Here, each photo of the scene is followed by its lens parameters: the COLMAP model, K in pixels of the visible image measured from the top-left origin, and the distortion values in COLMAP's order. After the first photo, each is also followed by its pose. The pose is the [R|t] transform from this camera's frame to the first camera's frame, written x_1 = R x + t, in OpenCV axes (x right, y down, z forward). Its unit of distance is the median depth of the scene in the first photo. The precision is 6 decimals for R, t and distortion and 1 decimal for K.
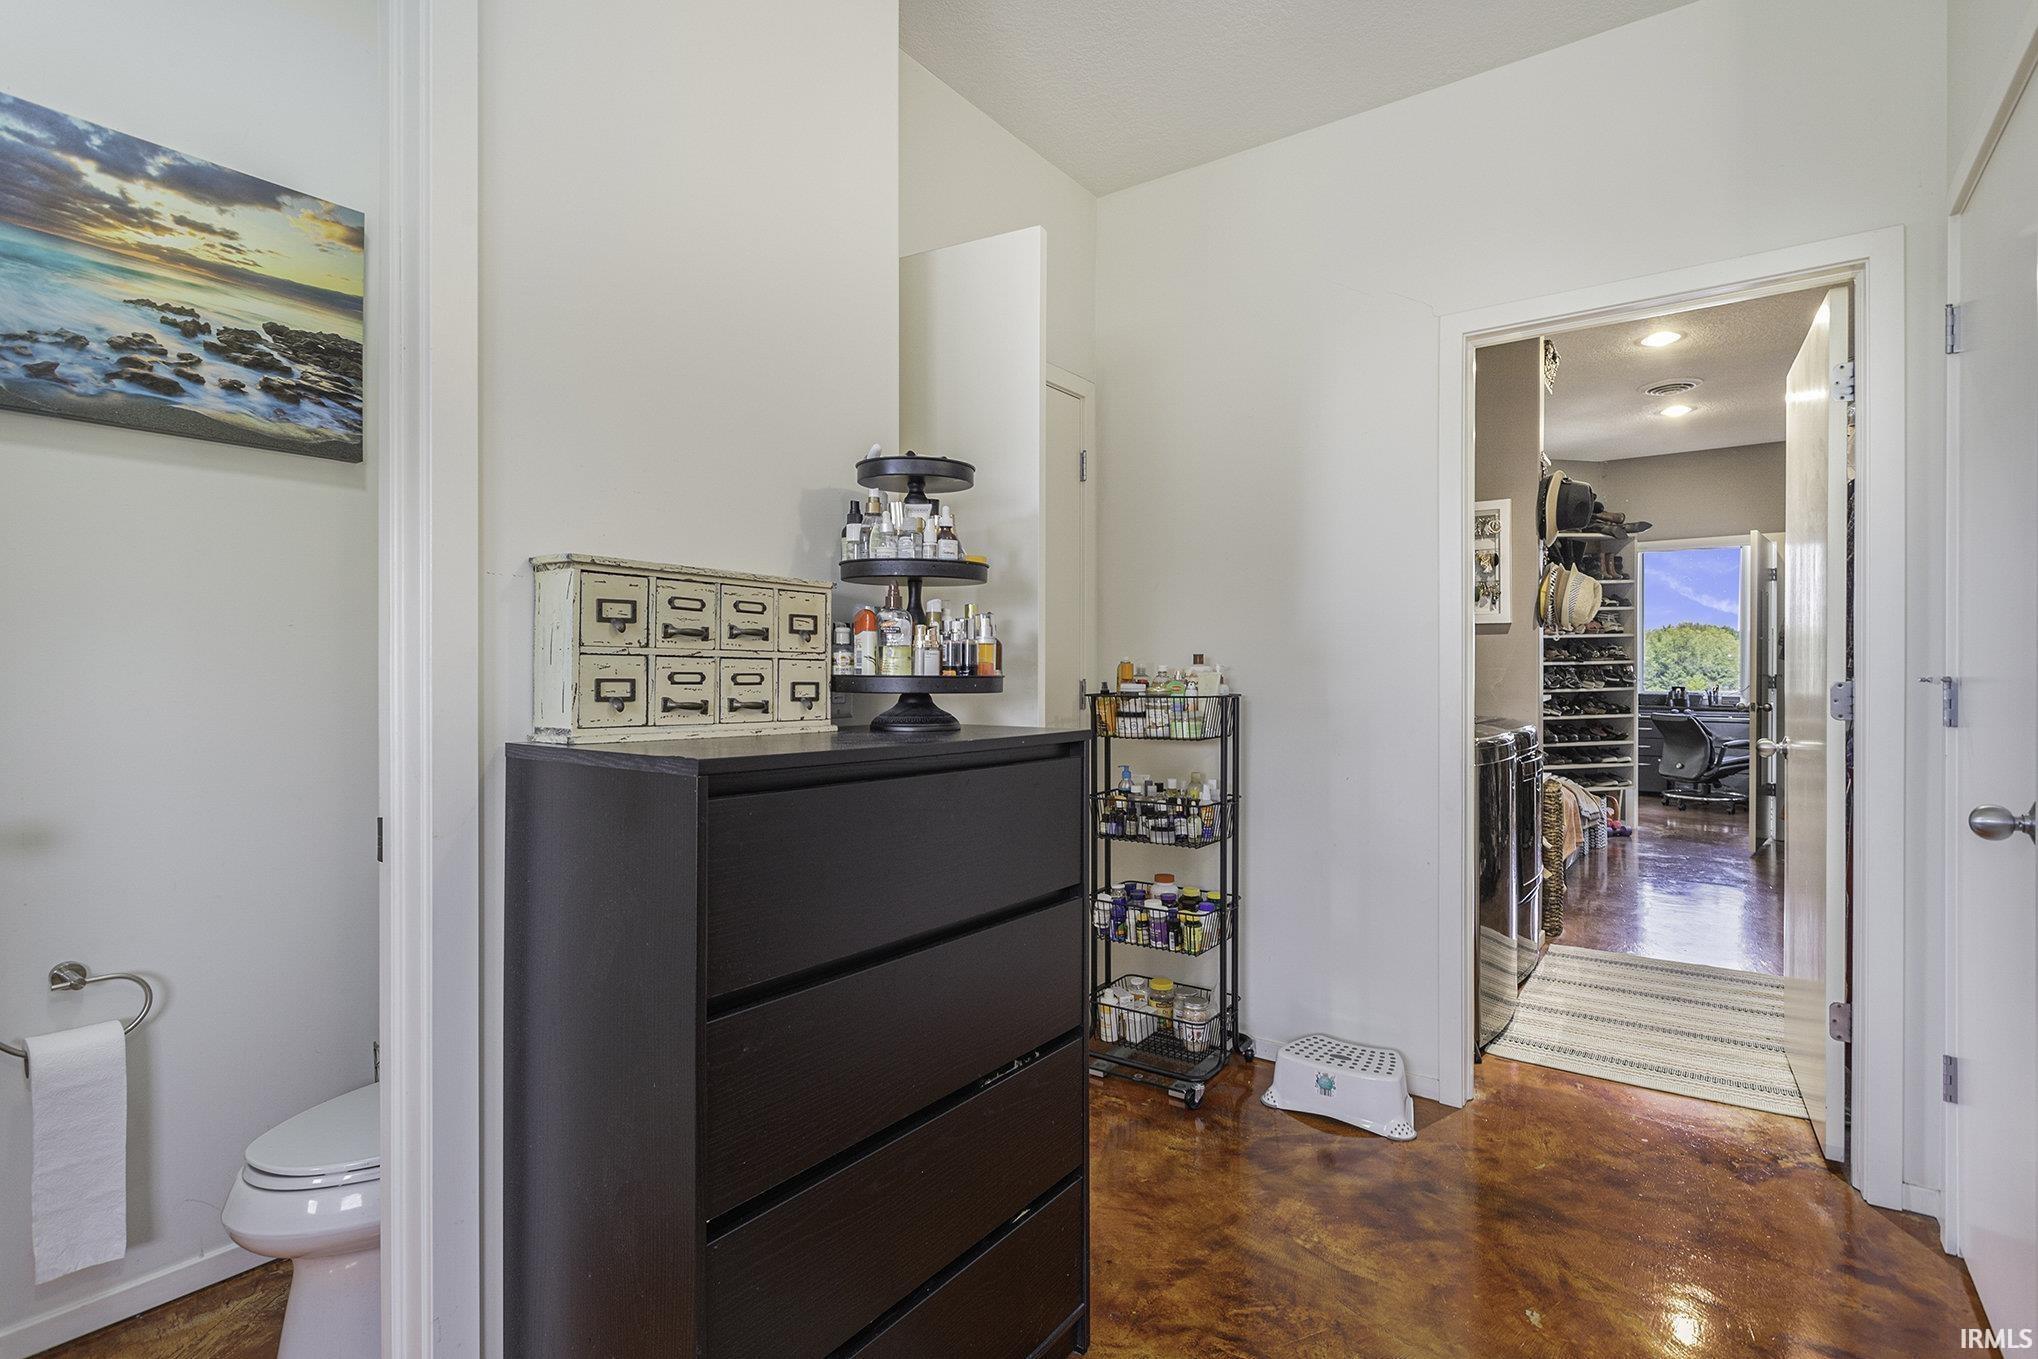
lens RADIAL K [[982.6, 0, 1027.9], [0, 982.6, 674.0], [0, 0, 1]] dist [0.008122, -0.001862]
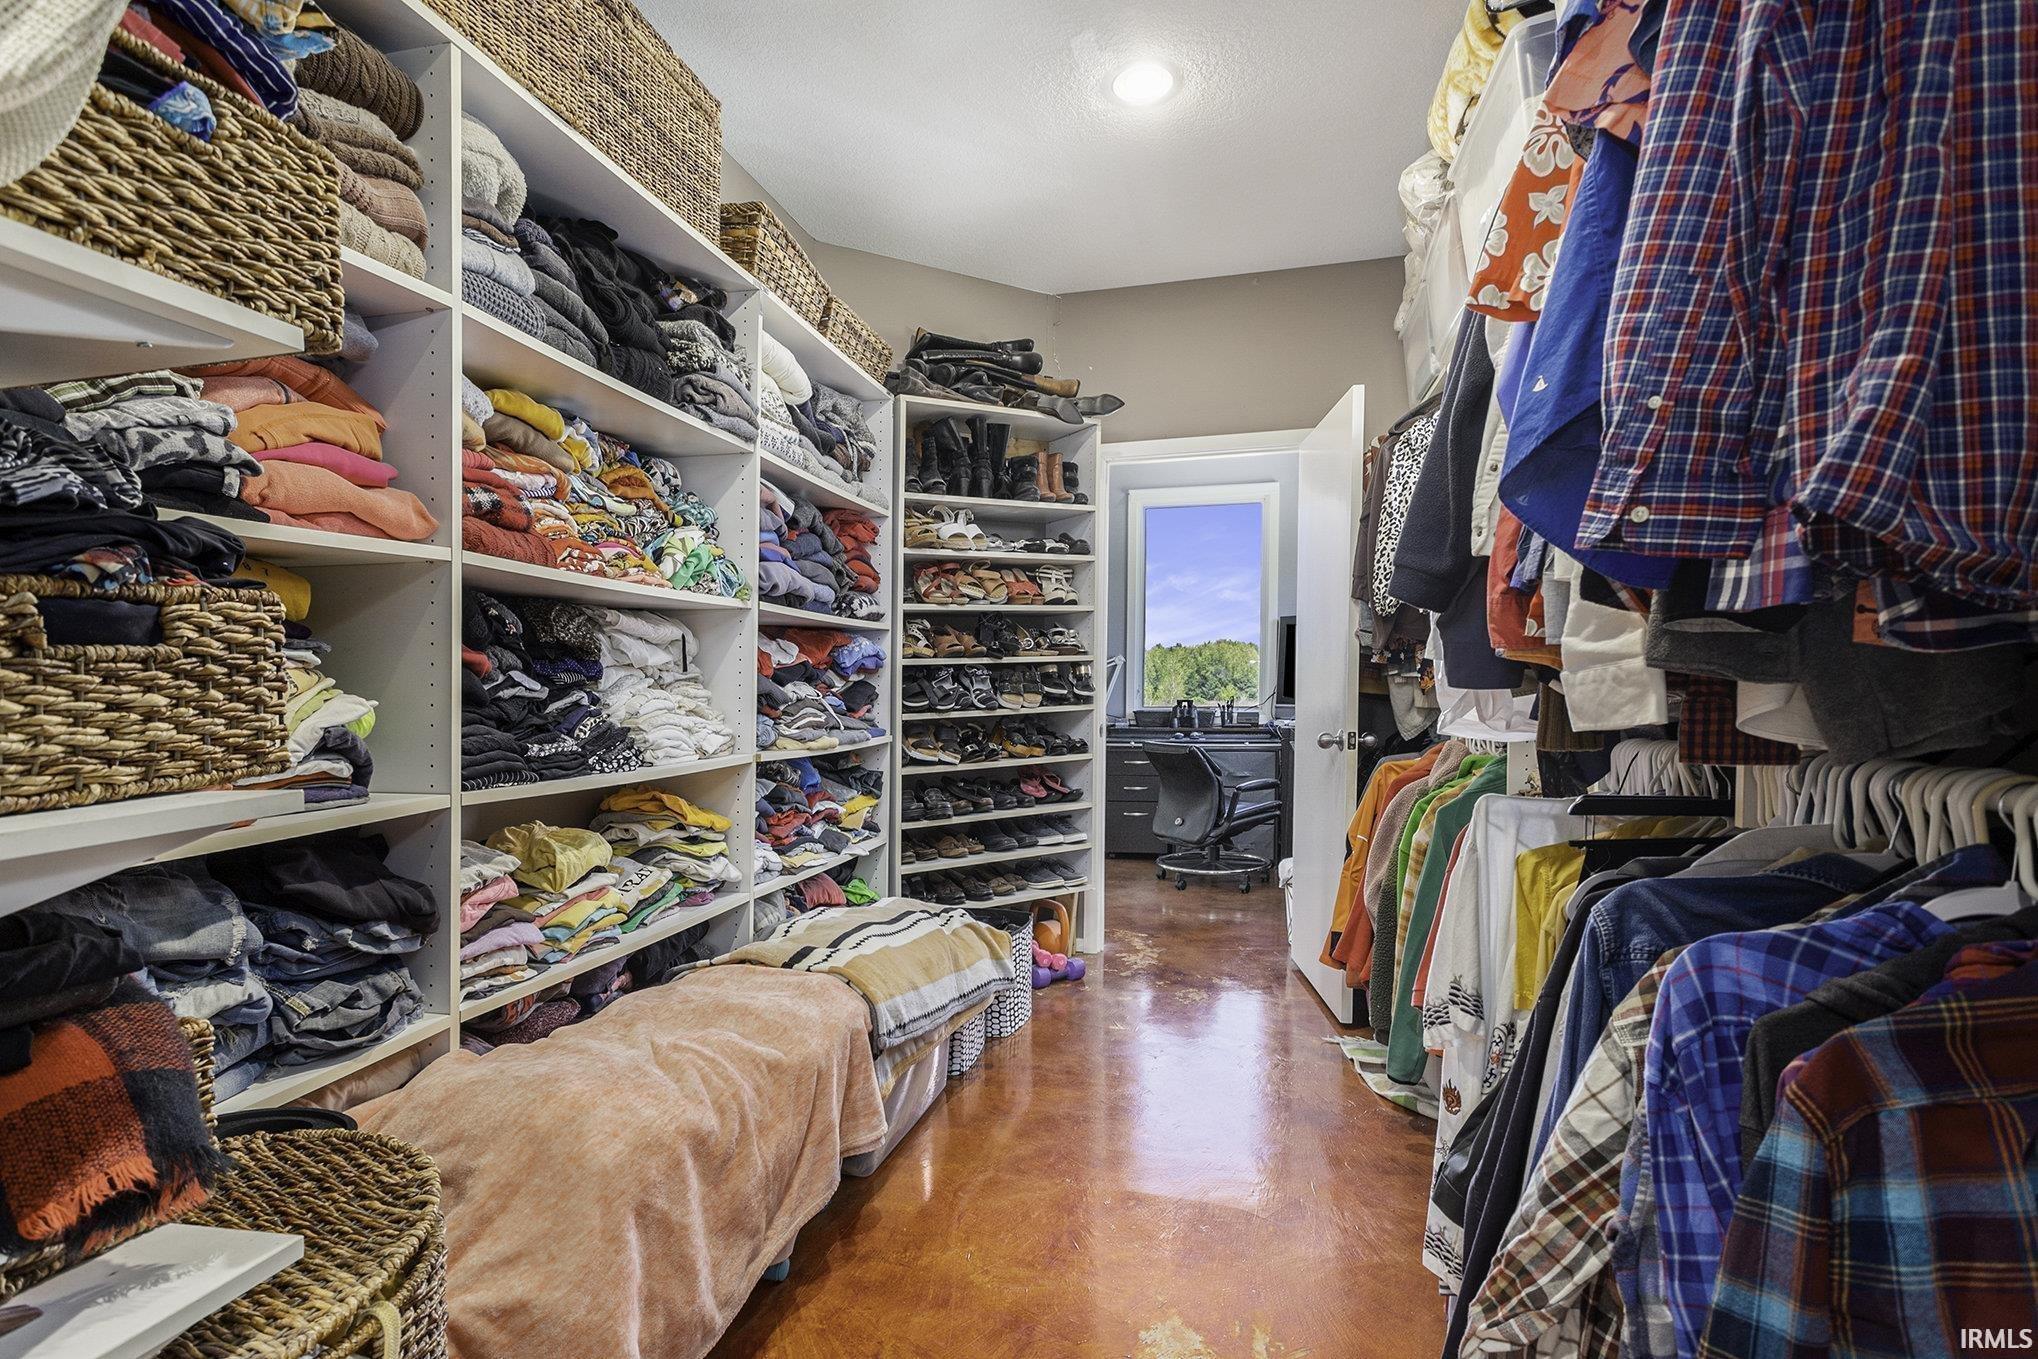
lens RADIAL K [[982.6, 0, 969.3], [0, 982.6, 770.1], [0, 0, 1]] dist [0.008122, -0.001862]
pose [[0.943929, -0.044754, 0.327101, 0.365949], [0.019230, 0.996540, 0.080853, 0.004604], [-0.329588, -0.070029, 0.941524, 0.500531]]
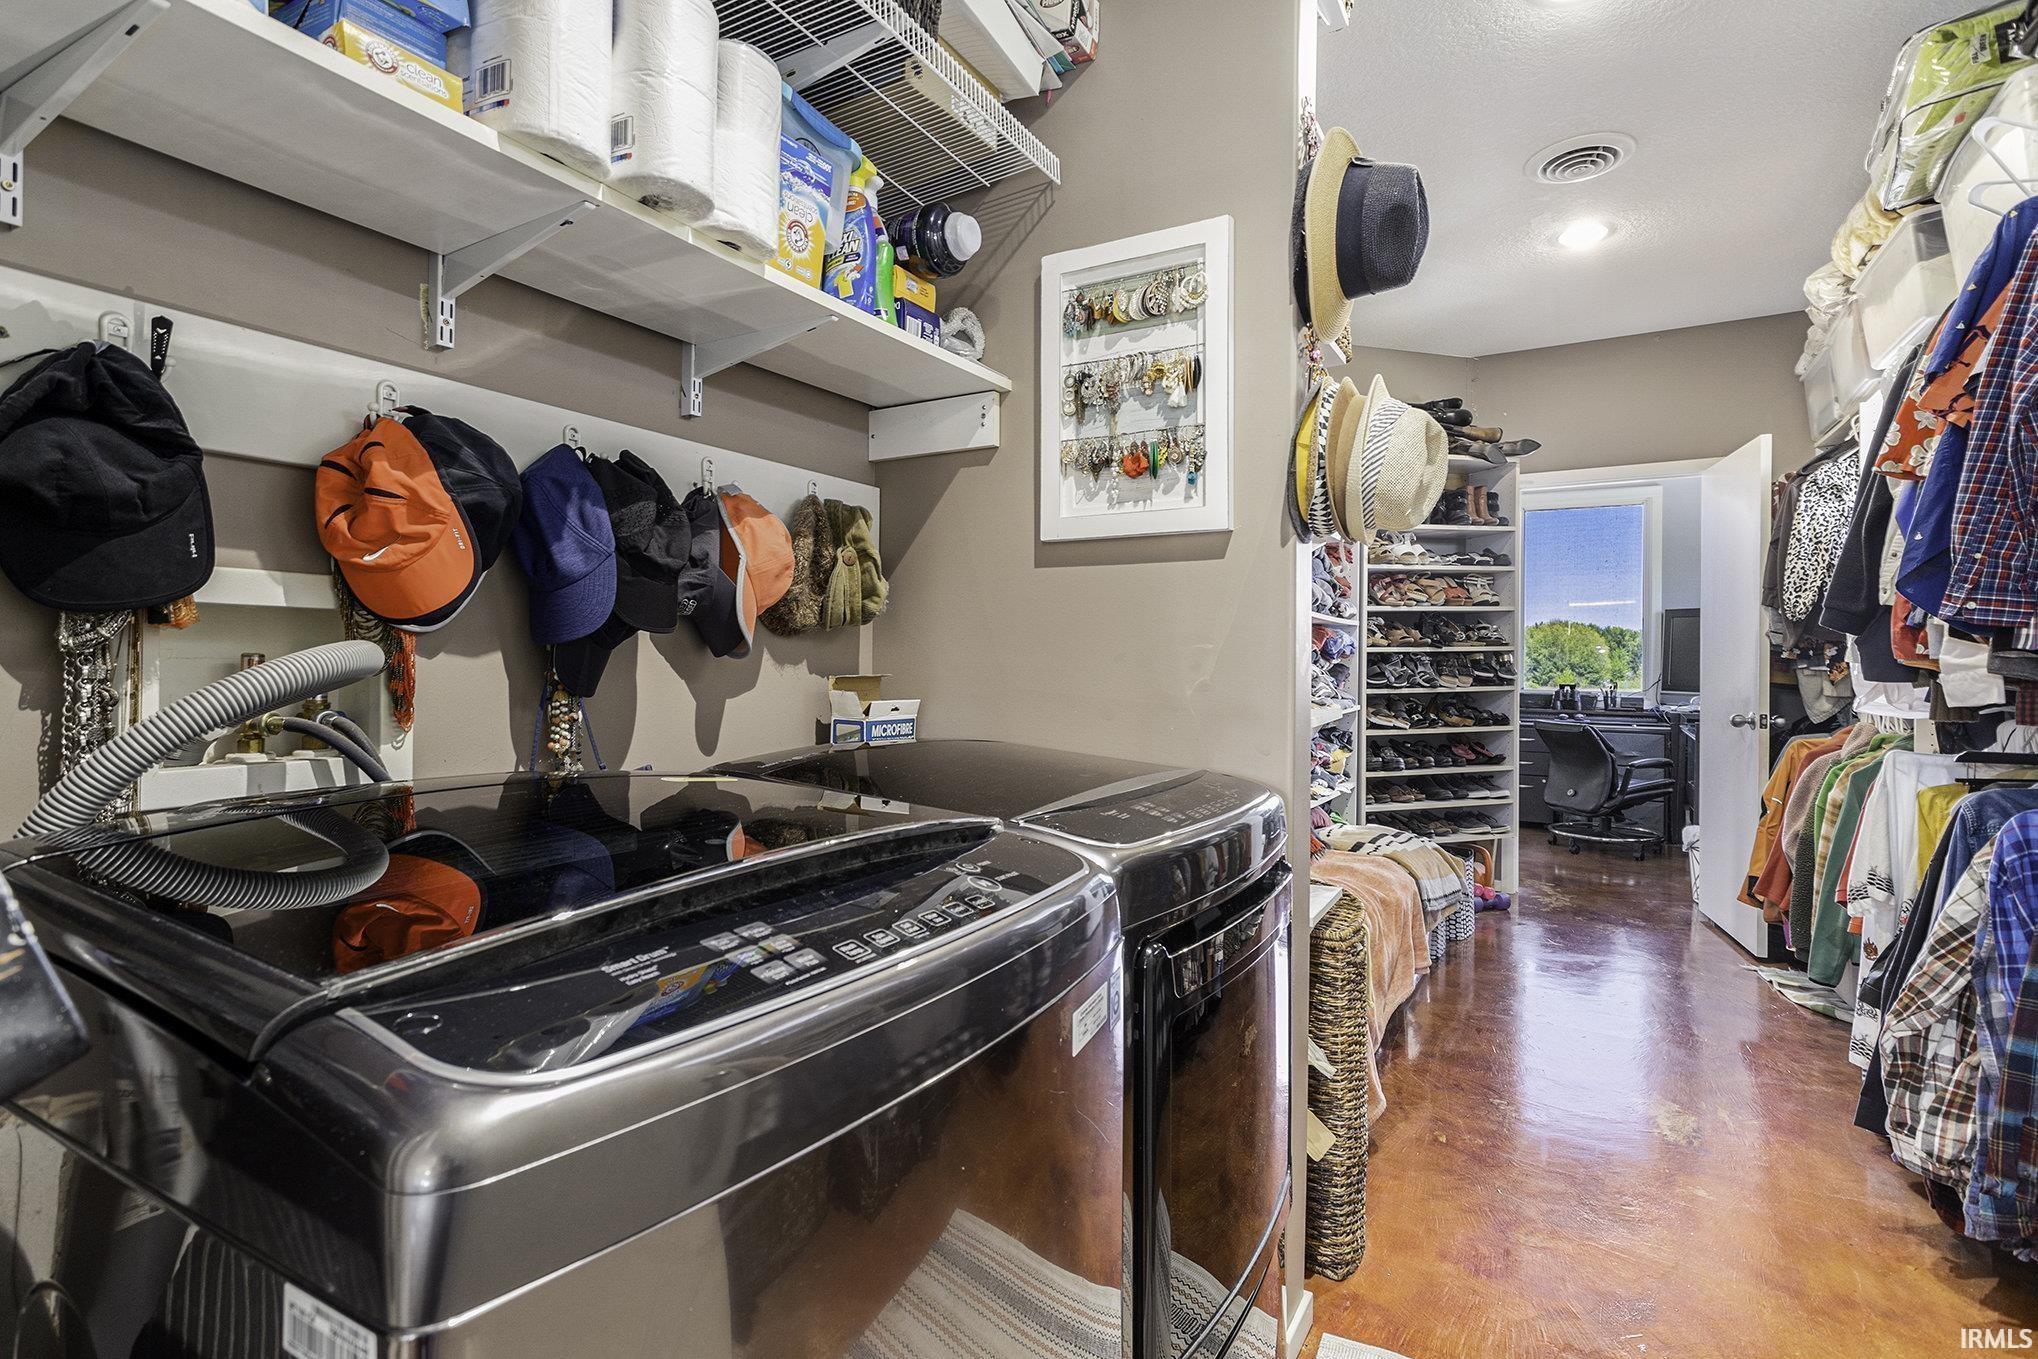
lens RADIAL K [[982.6, 0, 1016.1], [0, 982.6, 674.8], [0, 0, 1]] dist [0.008122, -0.001862]
pose [[0.996116, 0.001855, 0.088027, 0.214841], [-0.002452, 0.999975, 0.006674, 0.002267], [-0.088012, -0.006864, 0.996096, 0.356272]]
